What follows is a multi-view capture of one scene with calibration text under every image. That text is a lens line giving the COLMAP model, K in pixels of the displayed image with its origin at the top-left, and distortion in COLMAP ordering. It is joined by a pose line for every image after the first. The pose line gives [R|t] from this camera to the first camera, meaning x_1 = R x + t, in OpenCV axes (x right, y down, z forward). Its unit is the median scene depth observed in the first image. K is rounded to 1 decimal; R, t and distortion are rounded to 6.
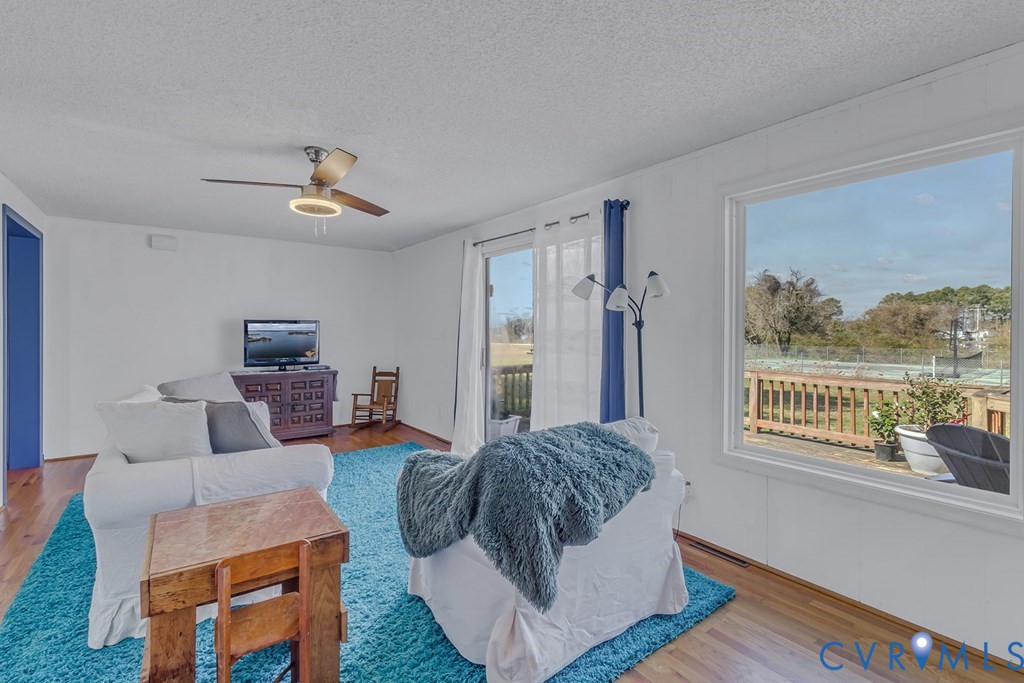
lens RADIAL K [[480.4, 0, 511.6], [0, 480.4, 329.8], [0, 0, 1]] dist [0.001776, -0.000170]
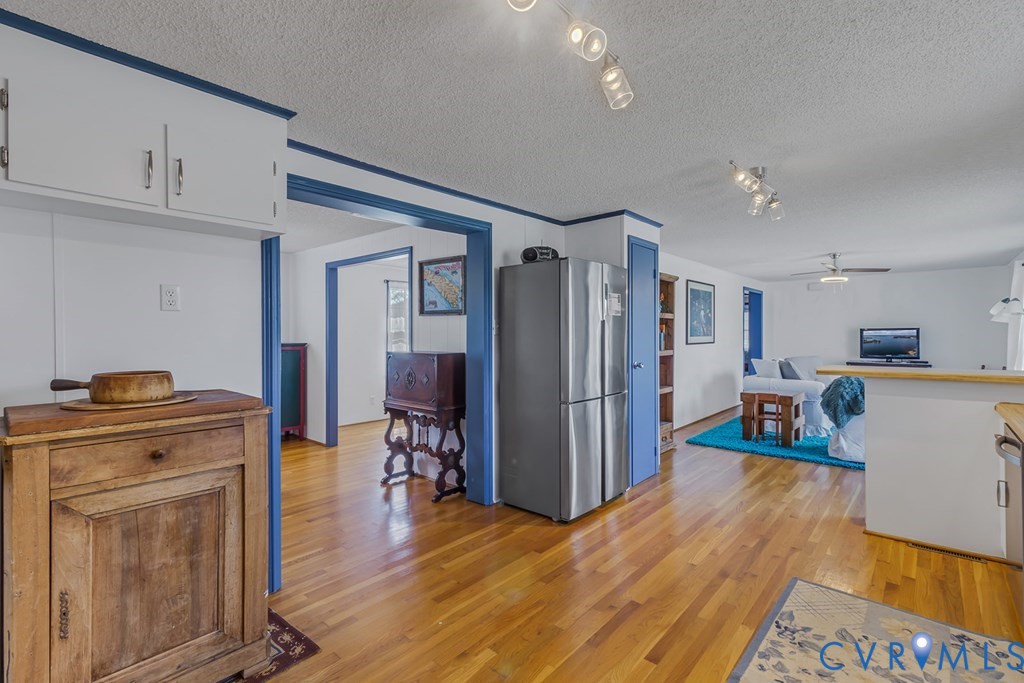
lens RADIAL K [[480.4, 0, 511.6], [0, 480.4, 329.8], [0, 0, 1]] dist [0.001776, -0.000170]
pose [[0.218549, -0.007085, -0.975800, 0.760734], [-0.001464, 0.999970, -0.007588, -0.003184], [0.975825, 0.003087, 0.218532, -0.494464]]
